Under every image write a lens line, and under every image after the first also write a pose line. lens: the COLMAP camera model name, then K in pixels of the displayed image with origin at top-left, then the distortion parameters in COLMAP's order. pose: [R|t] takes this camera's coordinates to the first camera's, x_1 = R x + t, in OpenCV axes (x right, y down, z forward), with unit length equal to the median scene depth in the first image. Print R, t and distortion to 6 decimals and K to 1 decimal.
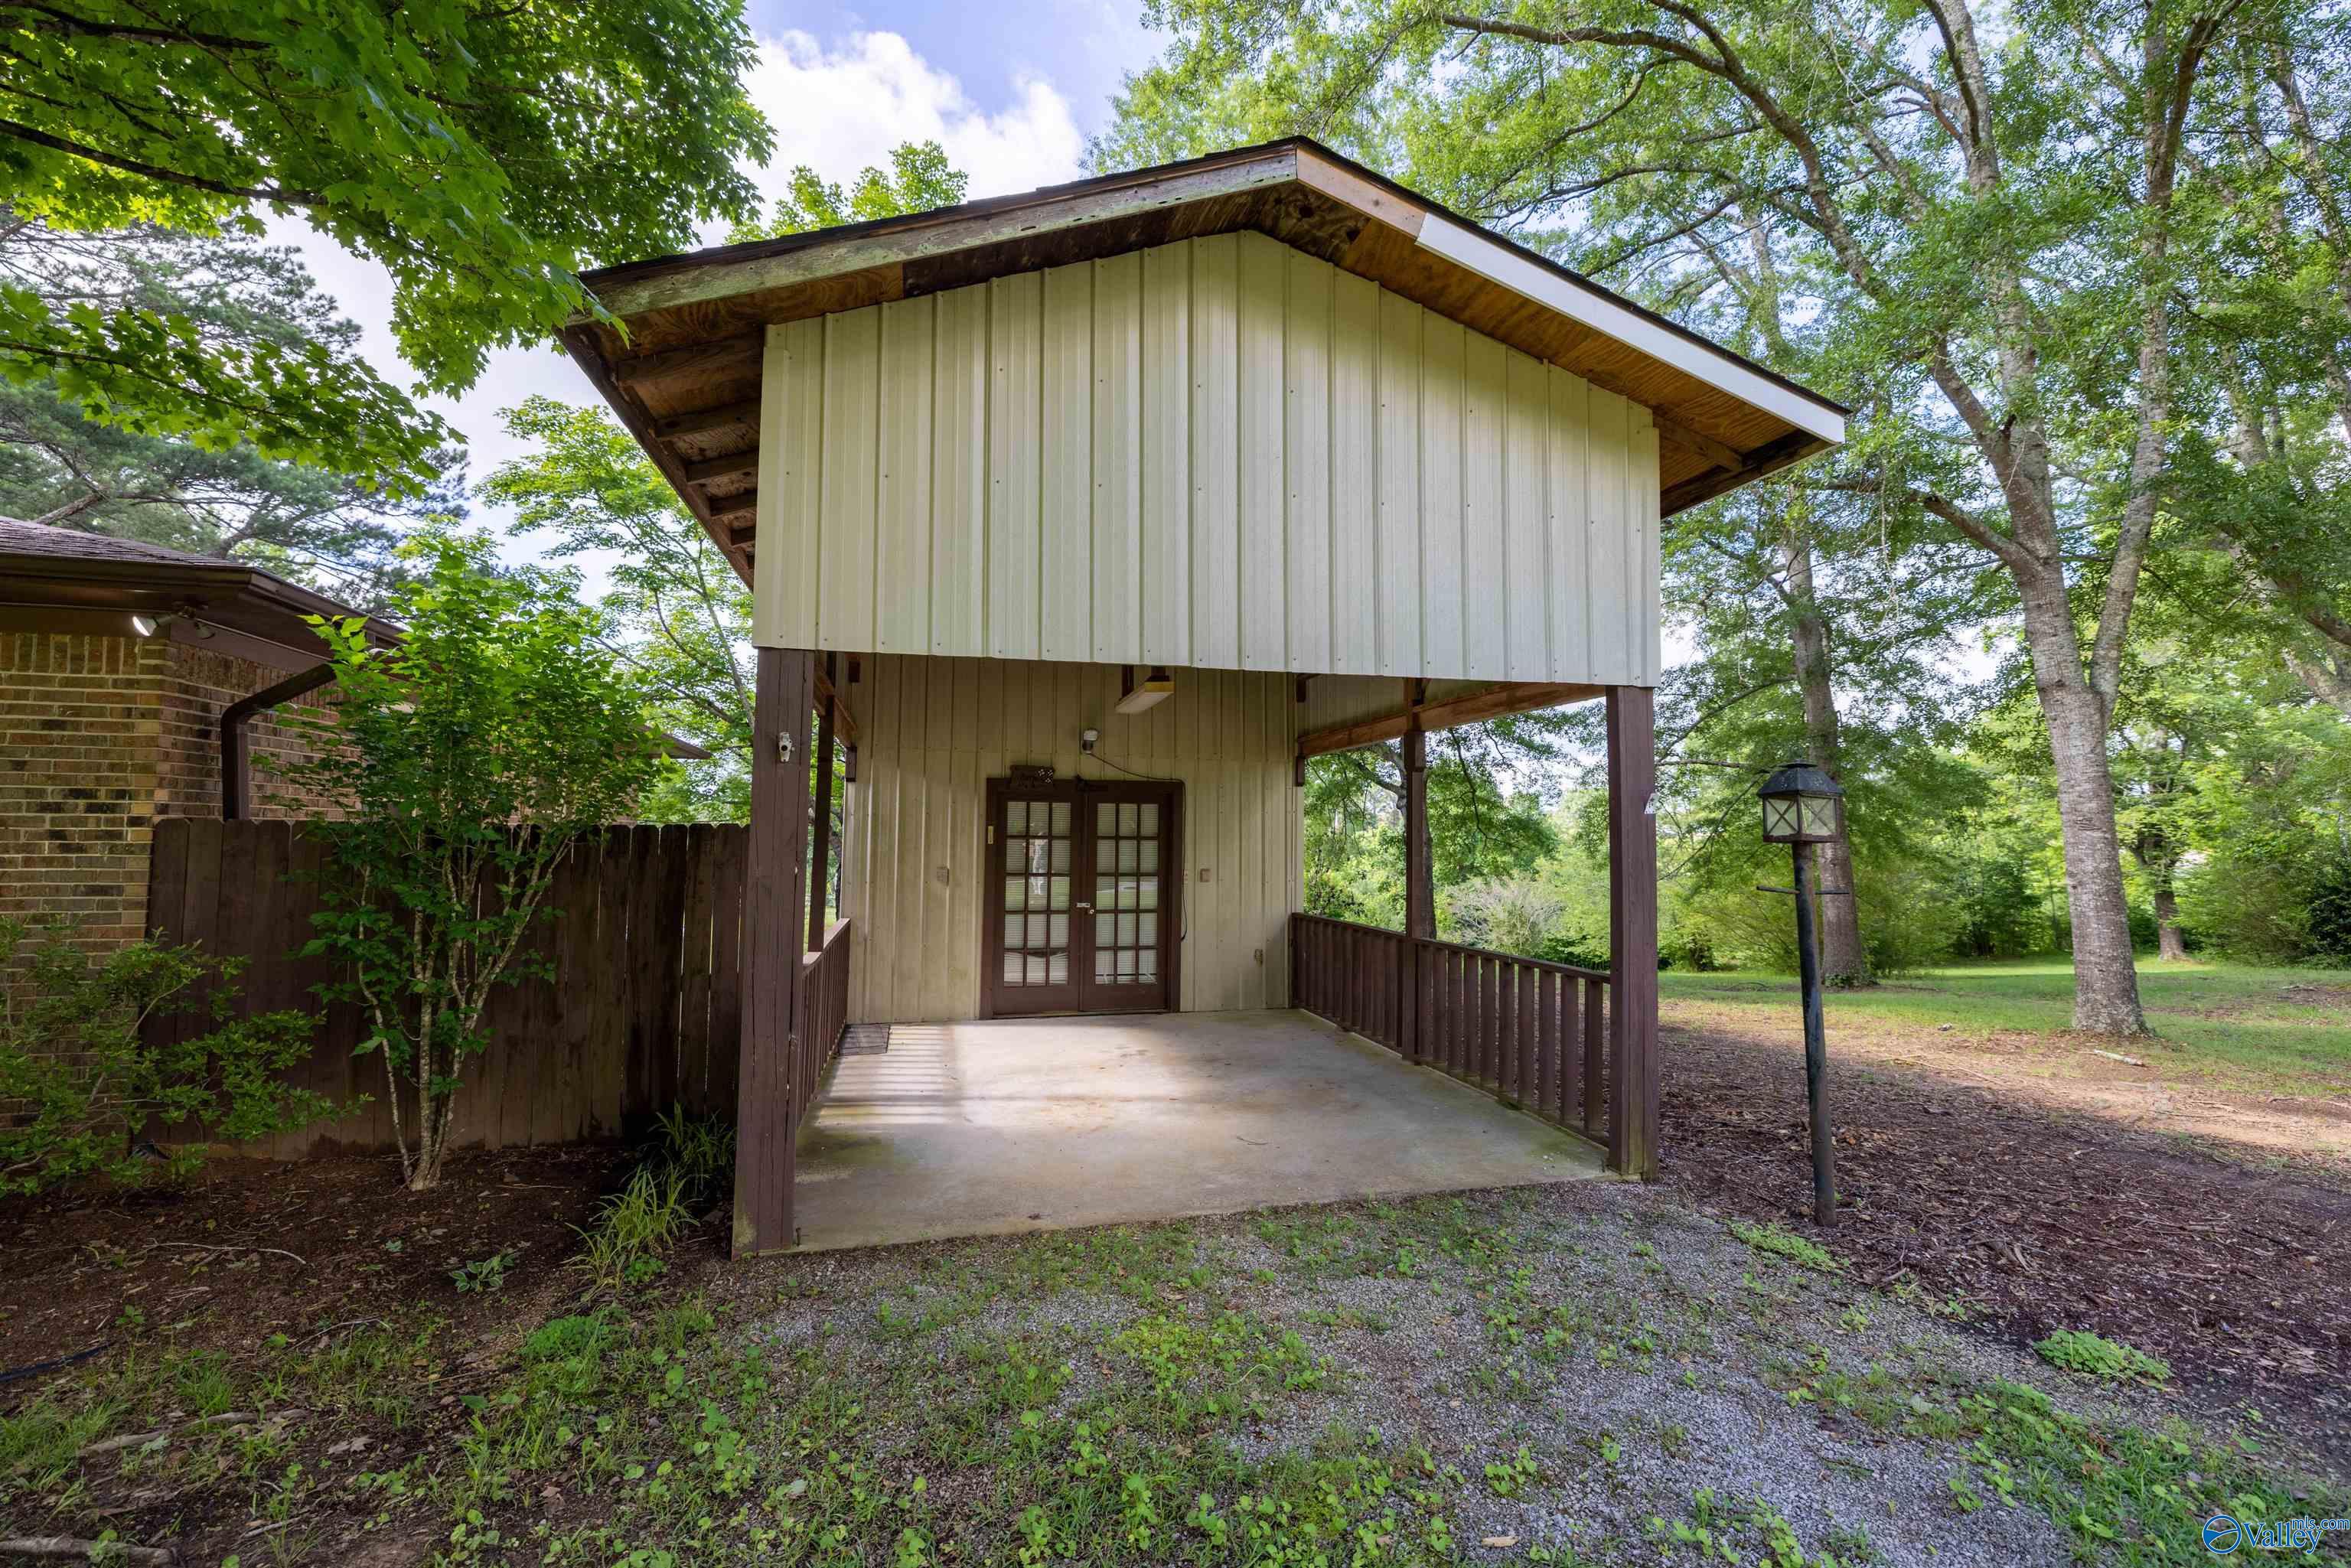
lens RADIAL K [[986.3, 0, 1172.3], [0, 986.3, 772.5], [0, 0, 1]] dist [-0.001069, 0.001088]
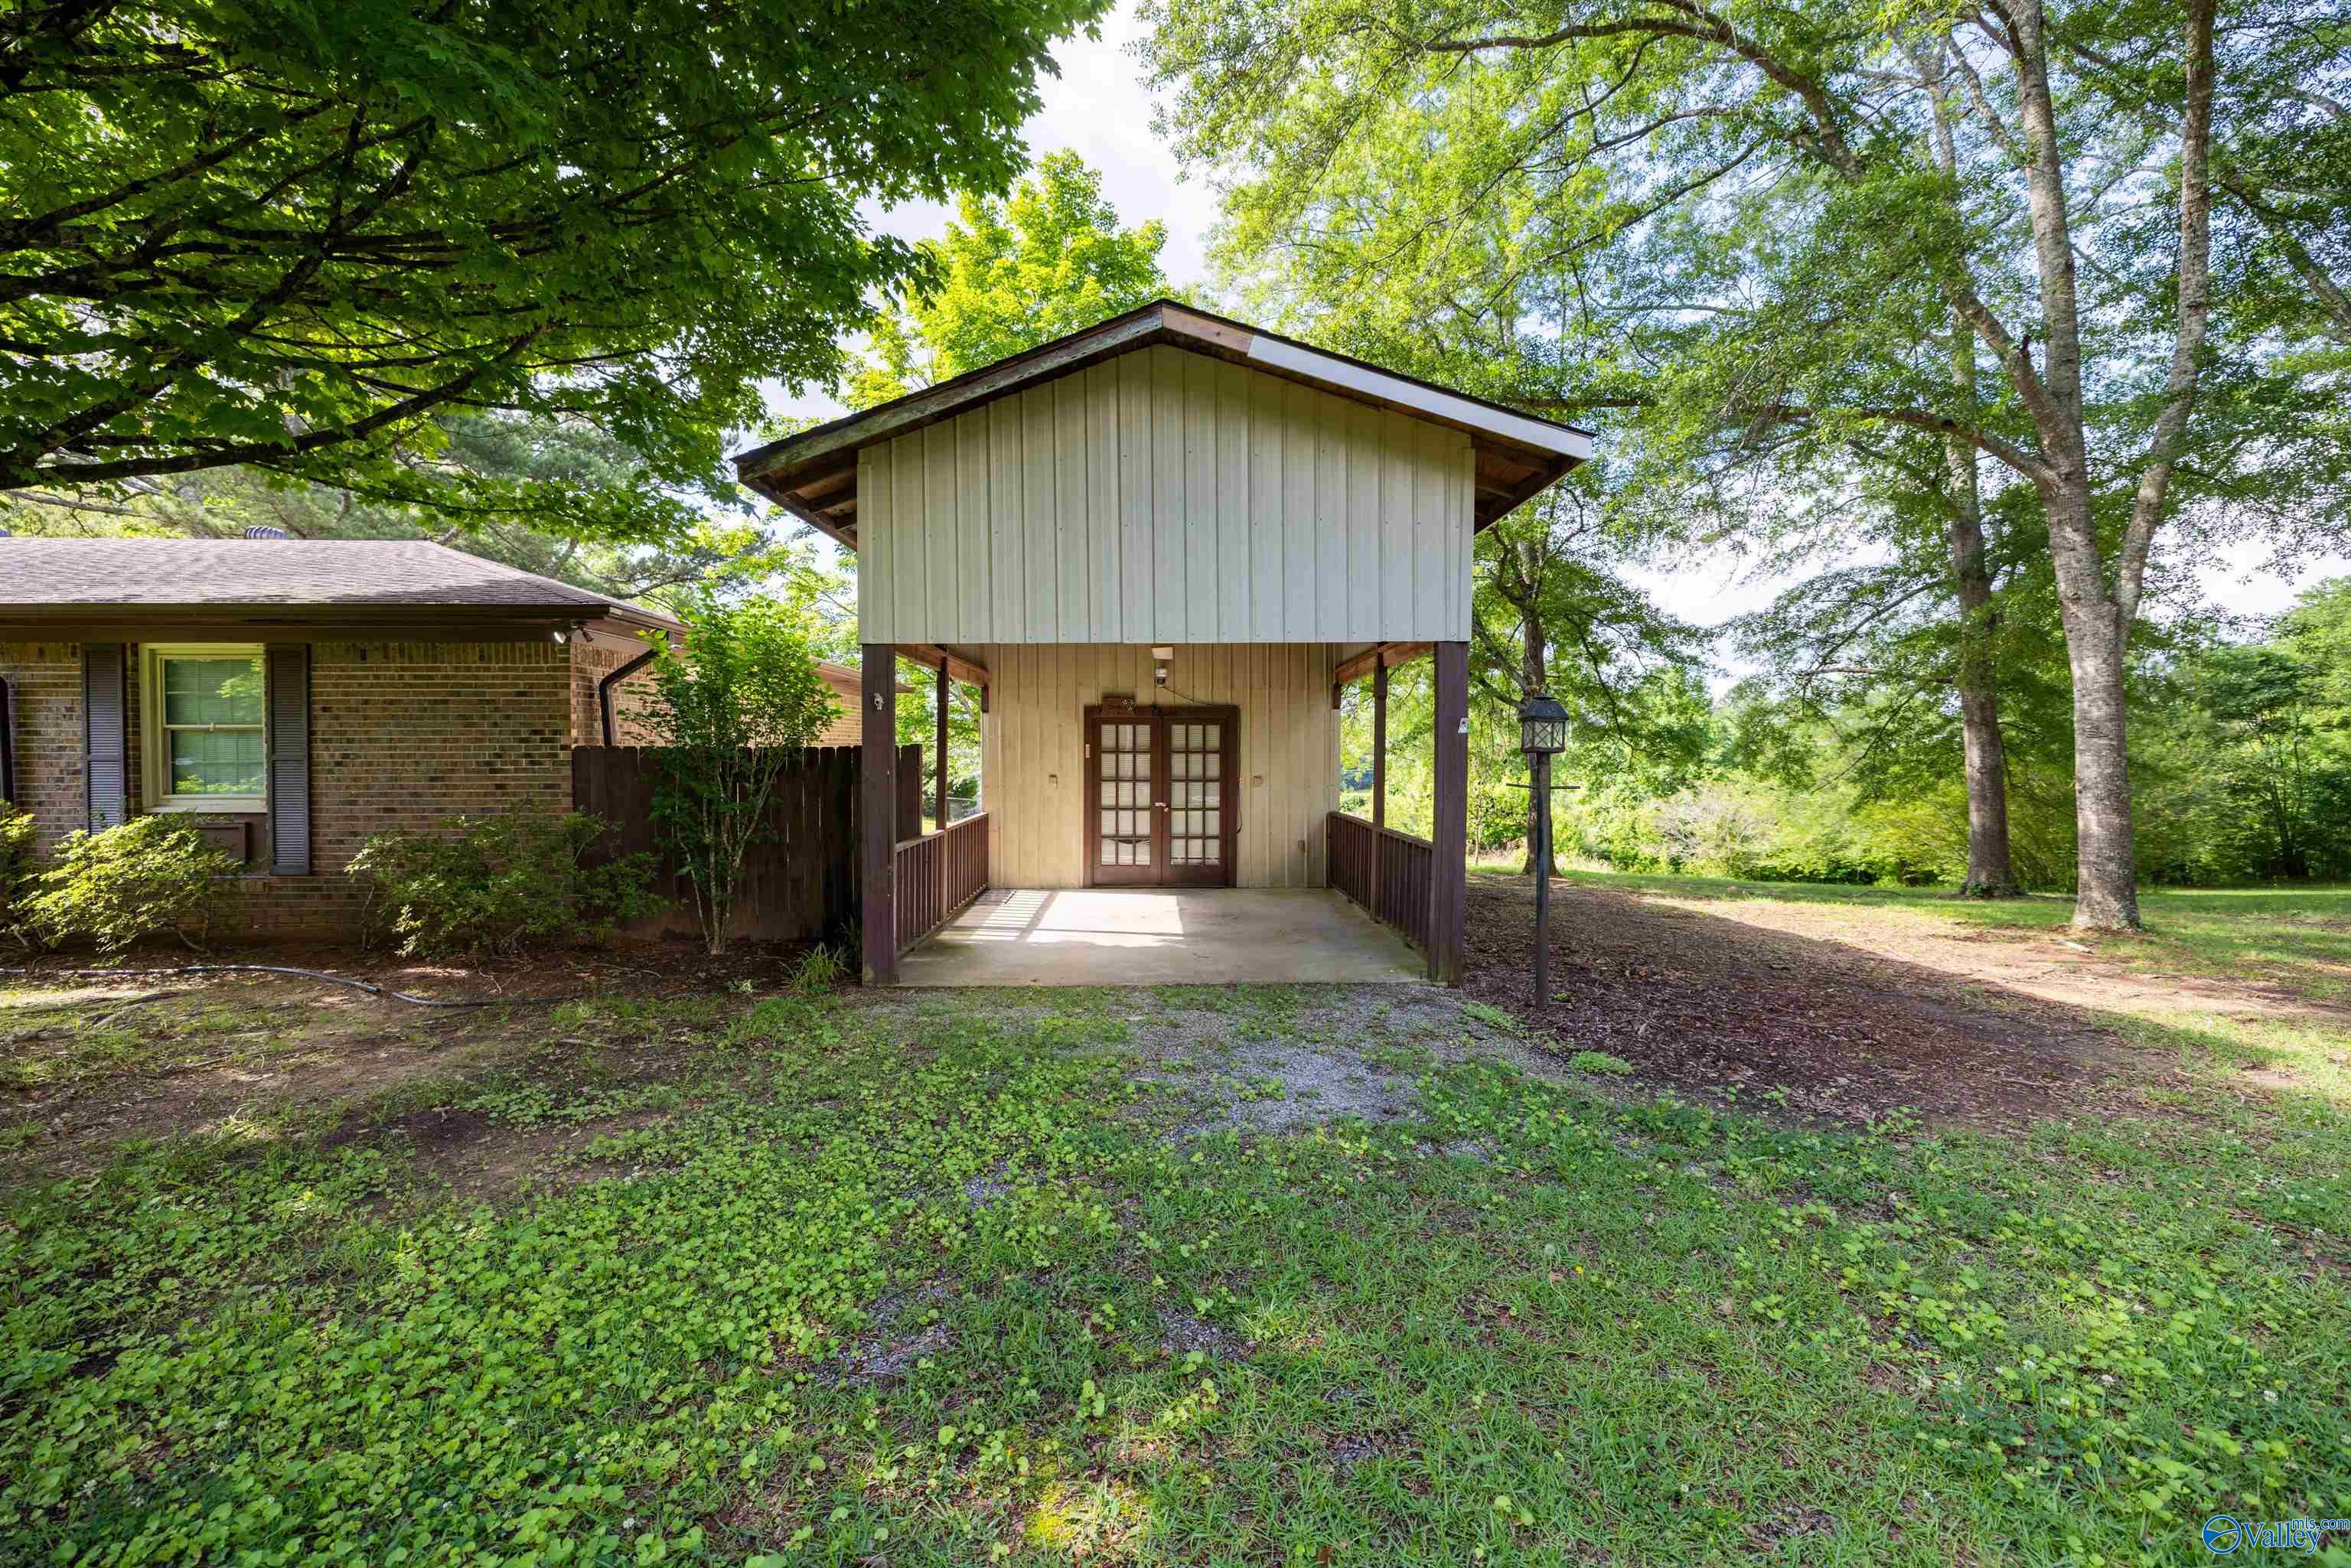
lens RADIAL K [[986.3, 0, 1172.3], [0, 986.3, 772.5], [0, 0, 1]] dist [-0.001069, 0.001088]
pose [[0.973618, -0.002986, -0.228165, 0.238067], [0.023112, 0.996063, 0.085585, -0.018369], [0.227011, -0.088600, 0.969854, -0.270406]]
